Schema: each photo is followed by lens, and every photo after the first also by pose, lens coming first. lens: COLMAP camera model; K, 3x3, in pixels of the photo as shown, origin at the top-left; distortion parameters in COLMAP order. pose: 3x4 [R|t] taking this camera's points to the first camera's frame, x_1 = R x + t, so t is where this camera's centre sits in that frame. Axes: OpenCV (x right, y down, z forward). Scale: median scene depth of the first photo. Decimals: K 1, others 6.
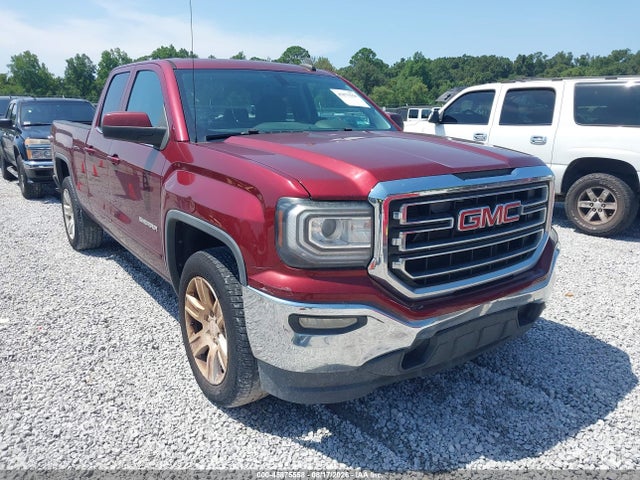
lens RADIAL K [[508.7, 0, 320.0], [0, 508.7, 240.0], [0, 0, 1]] dist [0.012215, -0.008990]
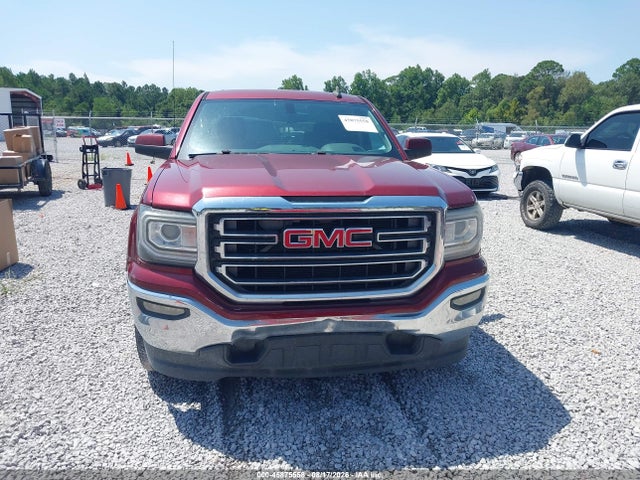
lens RADIAL K [[508.7, 0, 320.0], [0, 508.7, 240.0], [0, 0, 1]] dist [0.012215, -0.008990]
pose [[0.900540, 0.104925, -0.421922, 0.780514], [-0.118494, 0.992937, -0.005984, -0.035518], [0.418314, 0.055384, 0.906612, 0.028413]]
